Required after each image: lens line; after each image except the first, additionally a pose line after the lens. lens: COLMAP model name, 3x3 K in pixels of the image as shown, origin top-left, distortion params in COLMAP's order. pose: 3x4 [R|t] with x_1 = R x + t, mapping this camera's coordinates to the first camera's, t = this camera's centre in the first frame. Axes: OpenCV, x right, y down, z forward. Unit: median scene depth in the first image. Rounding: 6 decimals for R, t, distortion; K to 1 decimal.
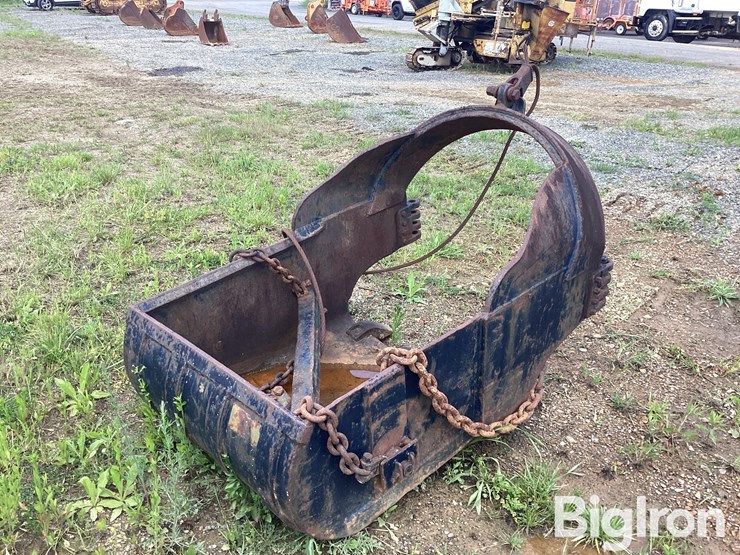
lens RADIAL K [[679.3, 0, 371.8], [0, 679.3, 277.1], [0, 0, 1]] dist [0.102992, -0.201317]
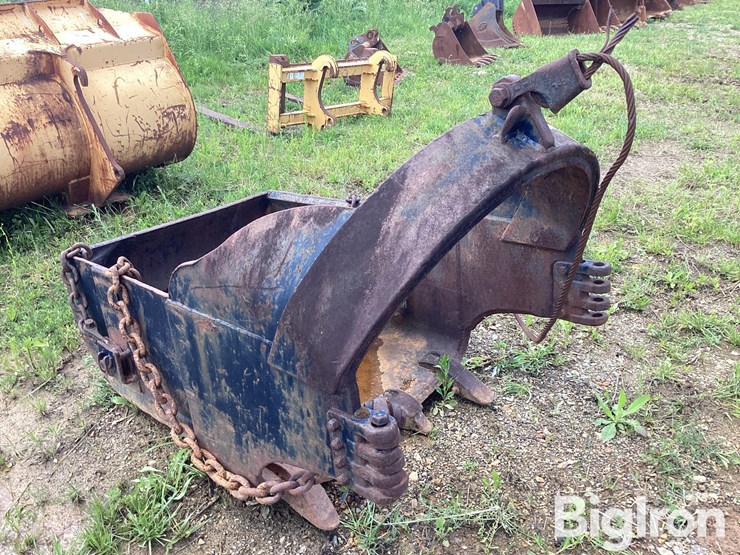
lens RADIAL K [[675.8, 0, 369.5], [0, 675.8, 273.4], [0, 0, 1]] dist [0.111246, -0.217512]
pose [[0.049537, 0.403883, -0.913468, 0.829072], [-0.387538, 0.850708, 0.355118, -0.326542], [0.920522, 0.336413, 0.198662, 0.916682]]
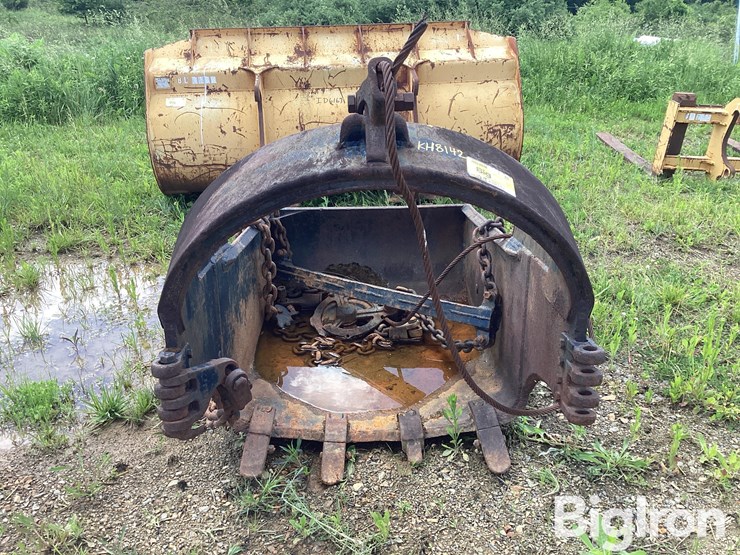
lens RADIAL K [[679.3, 0, 371.8], [0, 679.3, 277.1], [0, 0, 1]] dist [0.102992, -0.201317]
pose [[-0.686752, 0.257113, -0.679901, 0.655845], [-0.297174, 0.754304, 0.585417, -0.527026], [0.663370, 0.604085, -0.441612, 1.449382]]
